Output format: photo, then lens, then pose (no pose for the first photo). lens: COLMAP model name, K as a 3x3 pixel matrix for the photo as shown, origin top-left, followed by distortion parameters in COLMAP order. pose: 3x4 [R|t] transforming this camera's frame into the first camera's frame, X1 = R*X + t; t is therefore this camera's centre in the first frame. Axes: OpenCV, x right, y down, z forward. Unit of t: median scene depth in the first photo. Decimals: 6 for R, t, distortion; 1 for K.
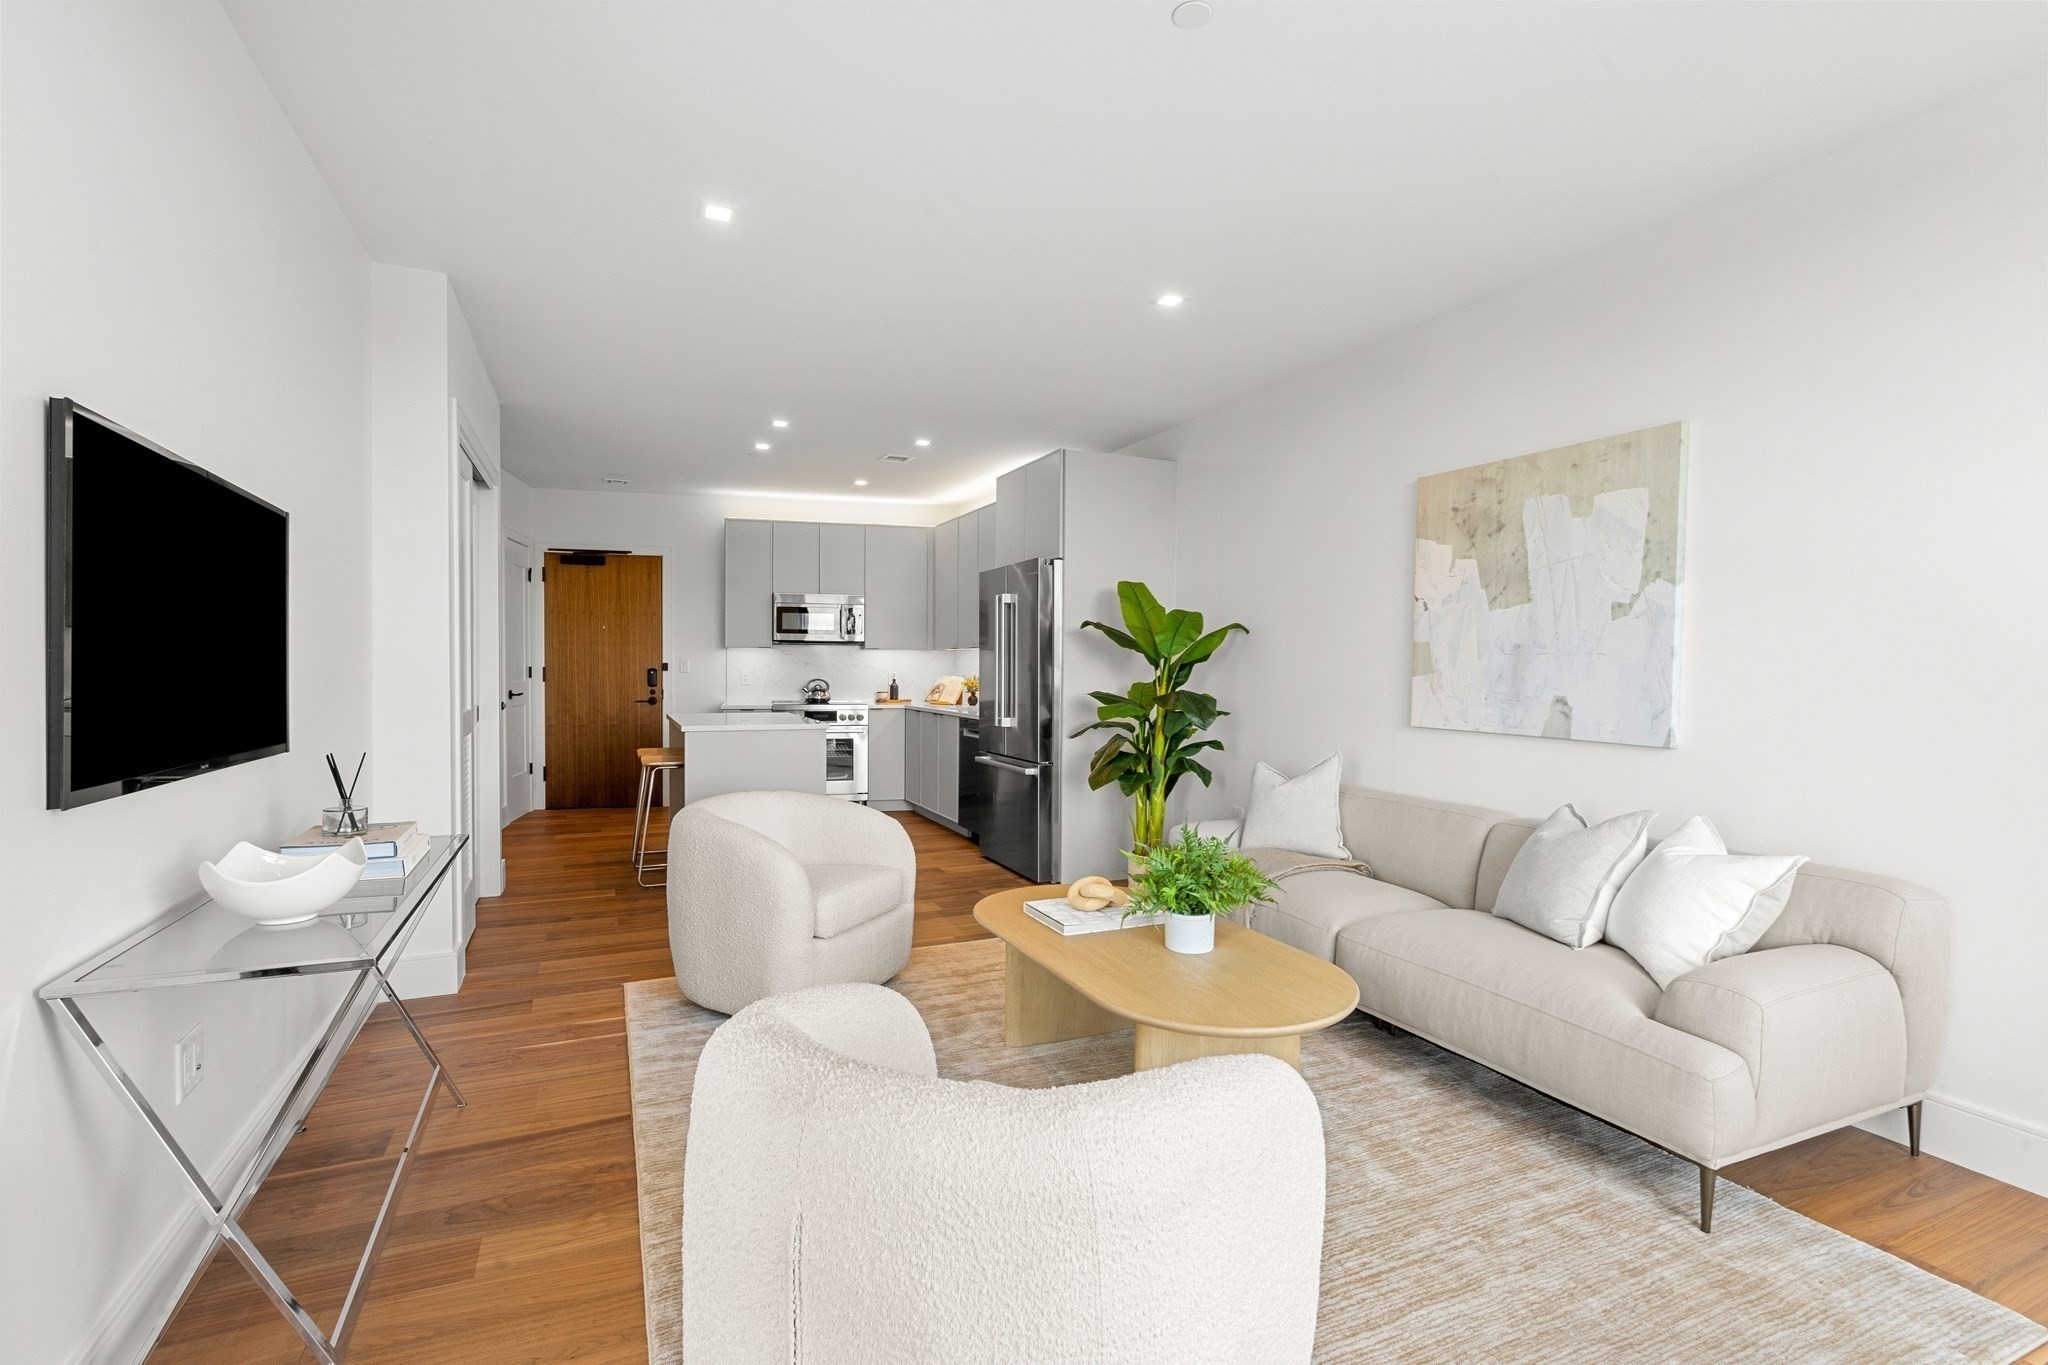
lens RADIAL K [[952.6, 0, 1025.7], [0, 952.6, 682.6], [0, 0, 1]] dist [-0.001485, 0.000971]
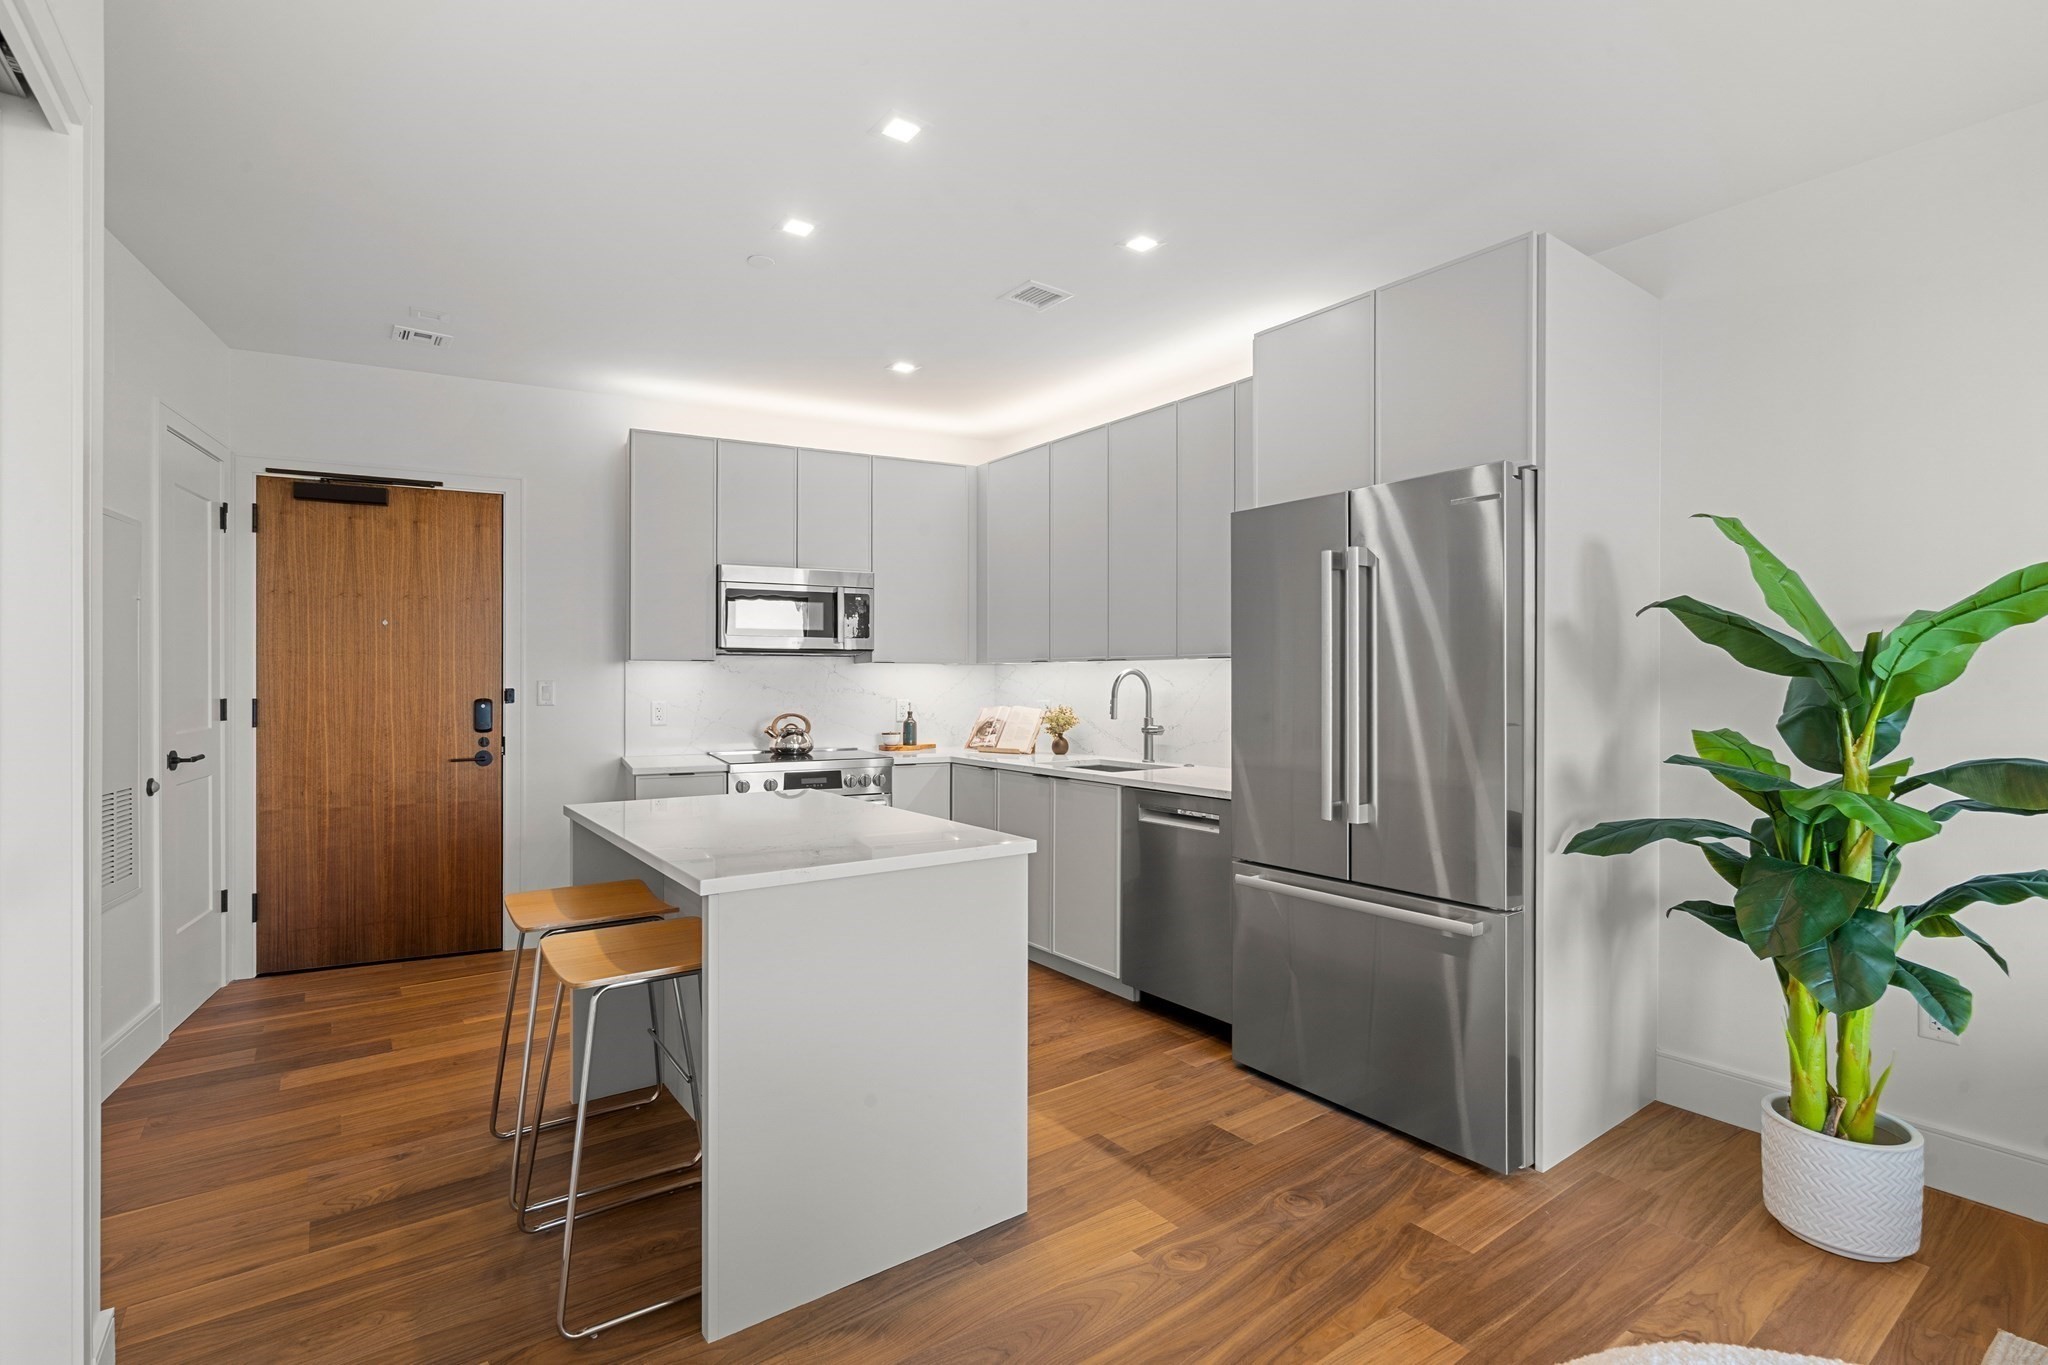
lens RADIAL K [[952.6, 0, 1027.9], [0, 952.6, 676.5], [0, 0, 1]] dist [-0.001485, 0.000971]
pose [[0.977042, -0.004671, 0.212996, -0.211892], [0.009156, 0.999757, -0.020074, -0.014425], [-0.212850, 0.021563, 0.976847, 0.417490]]
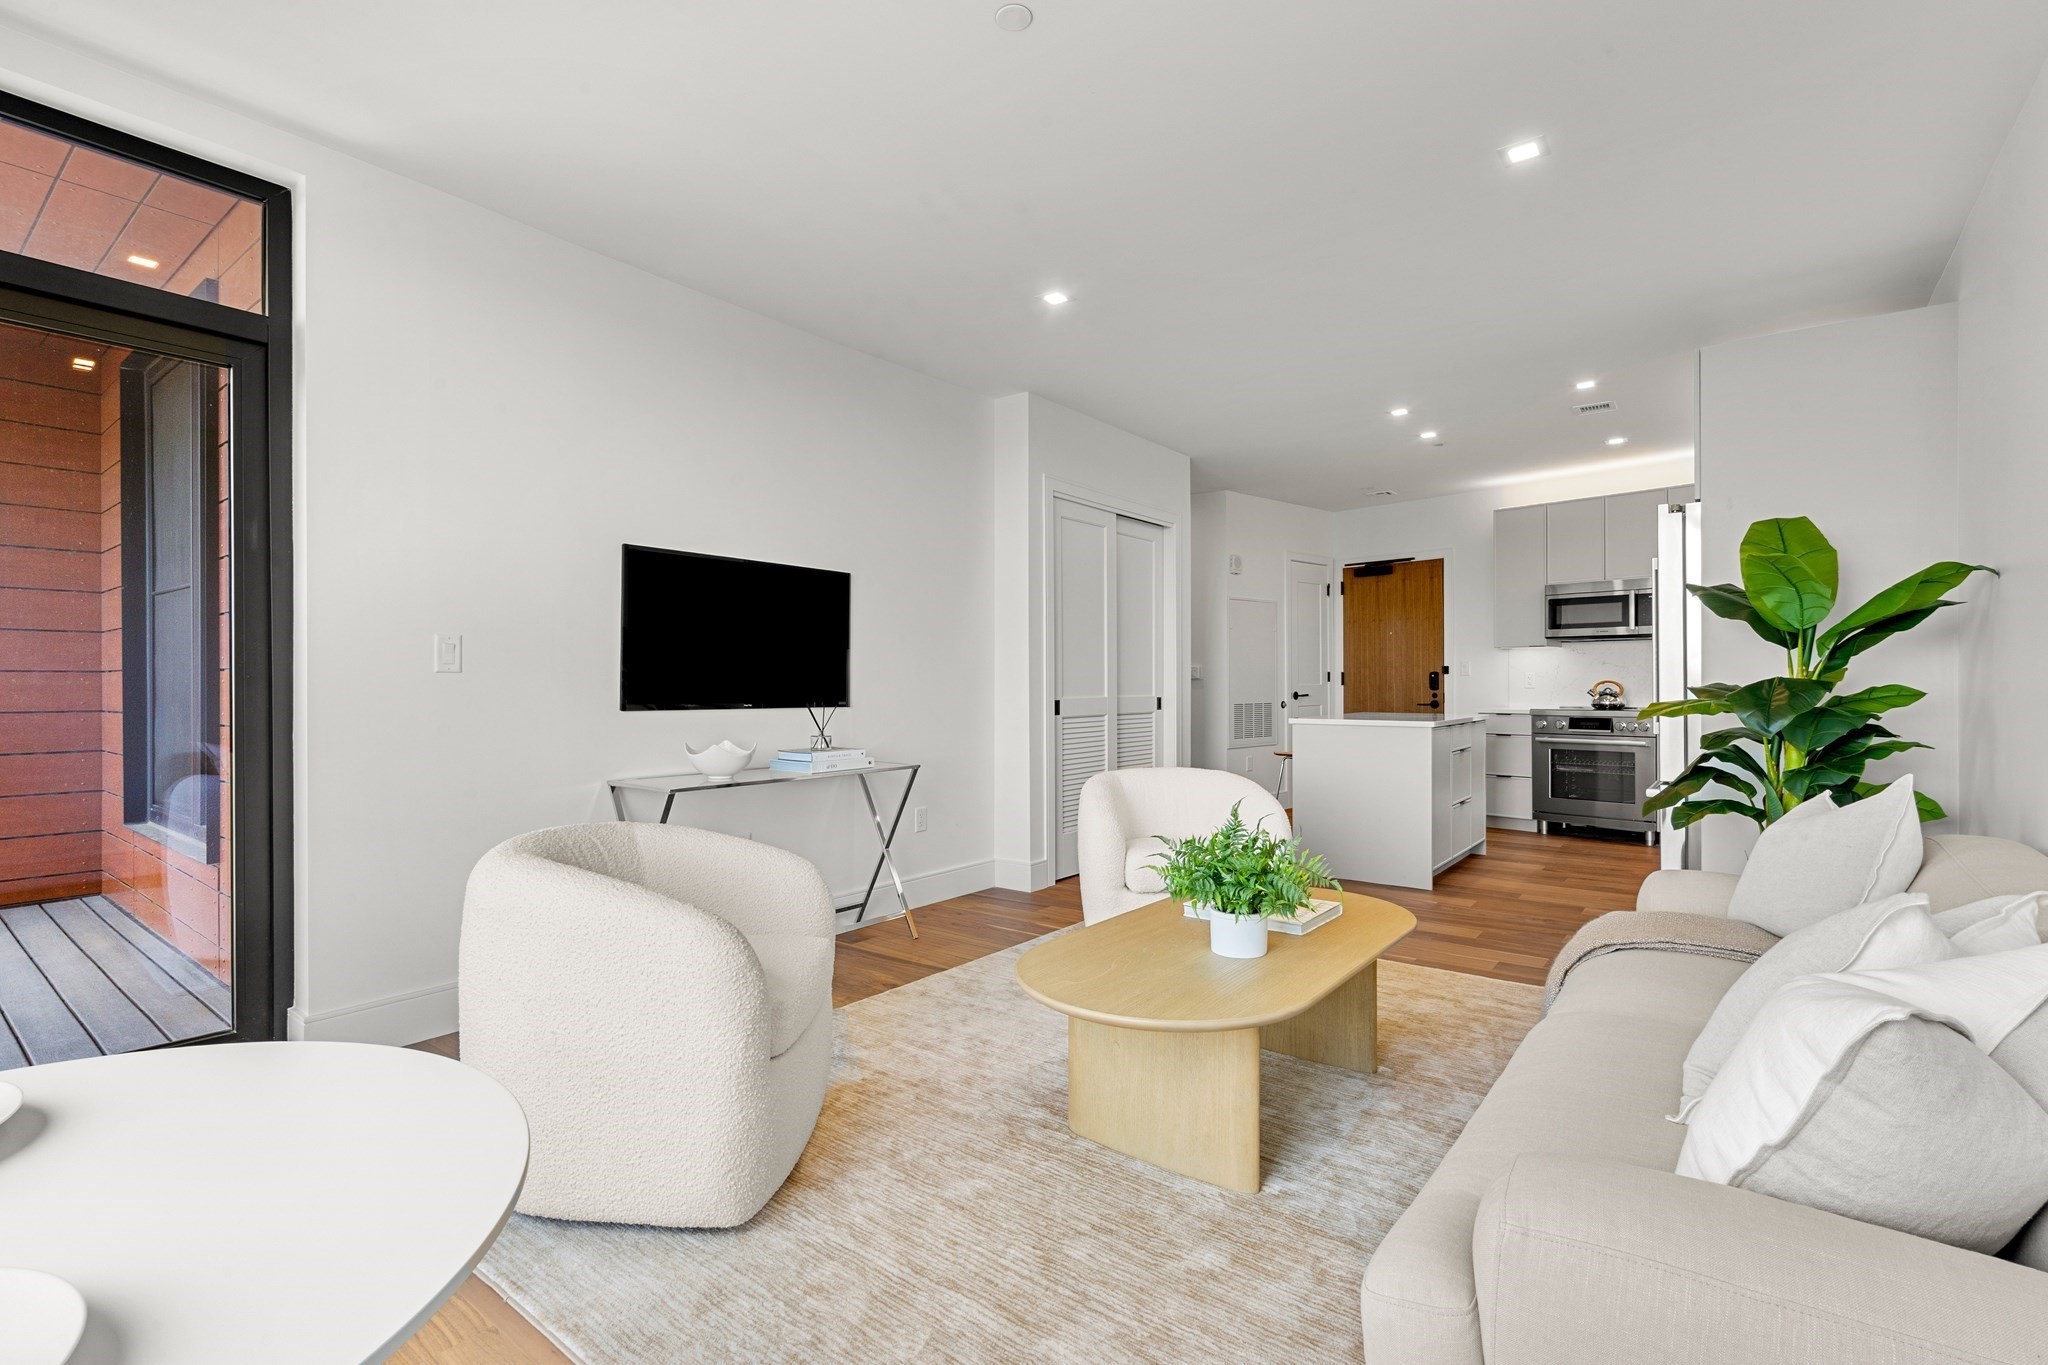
lens RADIAL K [[952.6, 0, 995.7], [0, 952.6, 679.5], [0, 0, 1]] dist [-0.001485, 0.000971]
pose [[0.447932, -0.010506, -0.894006, 0.307926], [-0.010475, 0.999801, -0.016998, 0.015736], [0.894006, 0.016979, 0.447733, 0.145784]]
